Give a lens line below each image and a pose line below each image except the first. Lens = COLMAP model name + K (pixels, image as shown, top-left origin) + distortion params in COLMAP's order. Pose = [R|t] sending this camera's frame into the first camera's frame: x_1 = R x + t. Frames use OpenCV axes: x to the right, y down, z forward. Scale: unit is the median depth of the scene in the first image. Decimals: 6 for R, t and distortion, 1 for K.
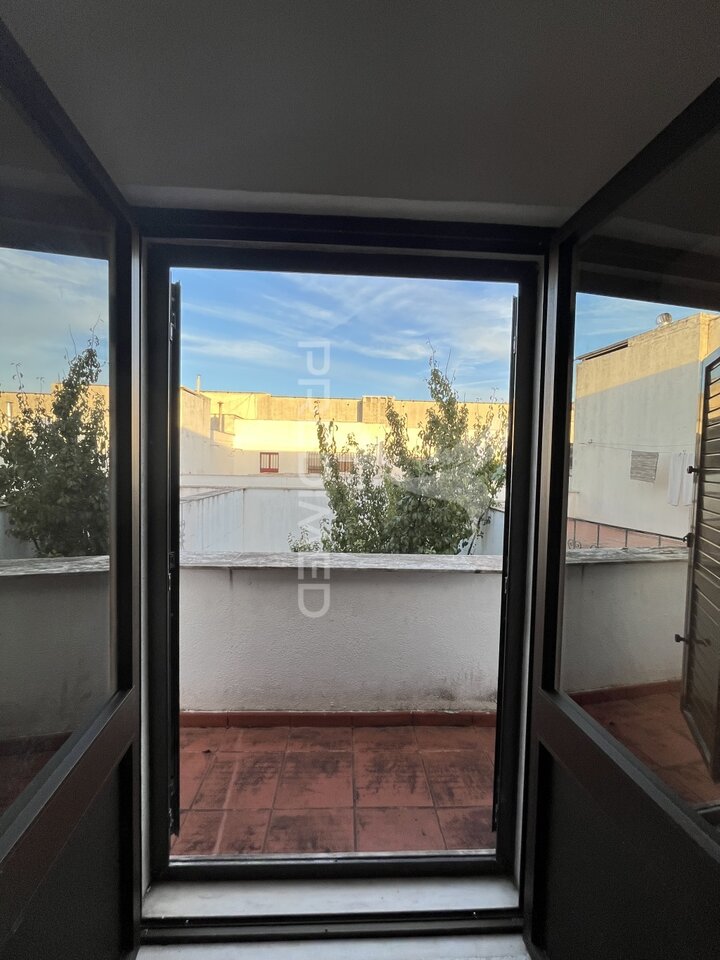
lens RADIAL K [[392.0, 0, 360.0], [0, 392.0, 476.9], [0, 0, 1]] dist [0.001937, 0.000078]
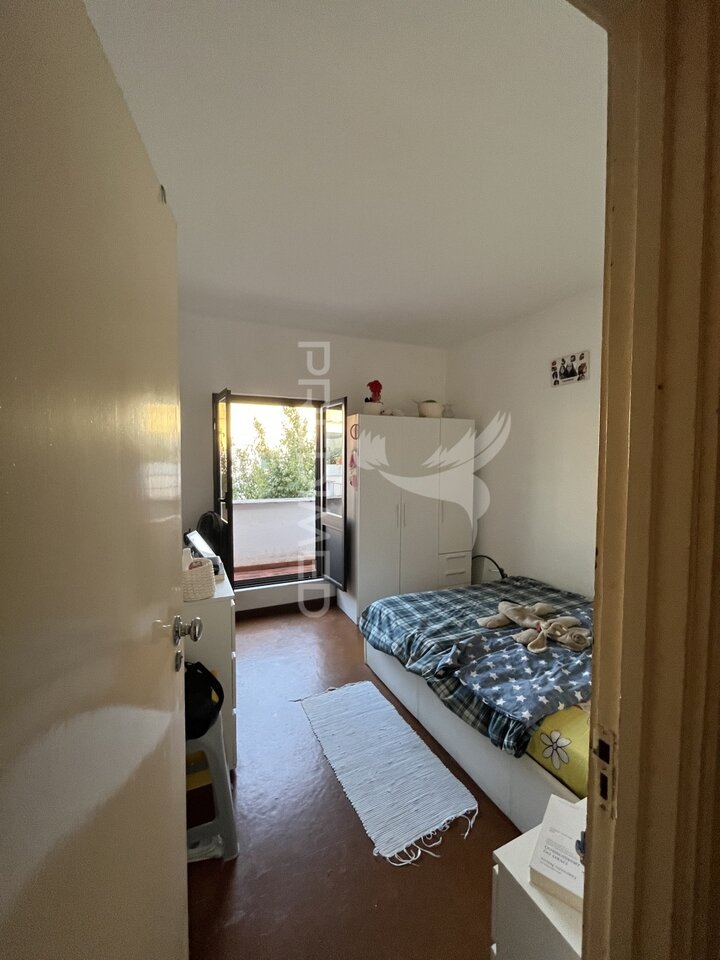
lens RADIAL K [[392.0, 0, 358.6], [0, 392.0, 480.5], [0, 0, 1]] dist [0.001937, 0.000078]
pose [[0.926183, -0.036934, 0.375260, -0.137709], [0.024833, 0.999005, 0.037035, 0.008296], [-0.376255, -0.024983, 0.926179, -0.553634]]
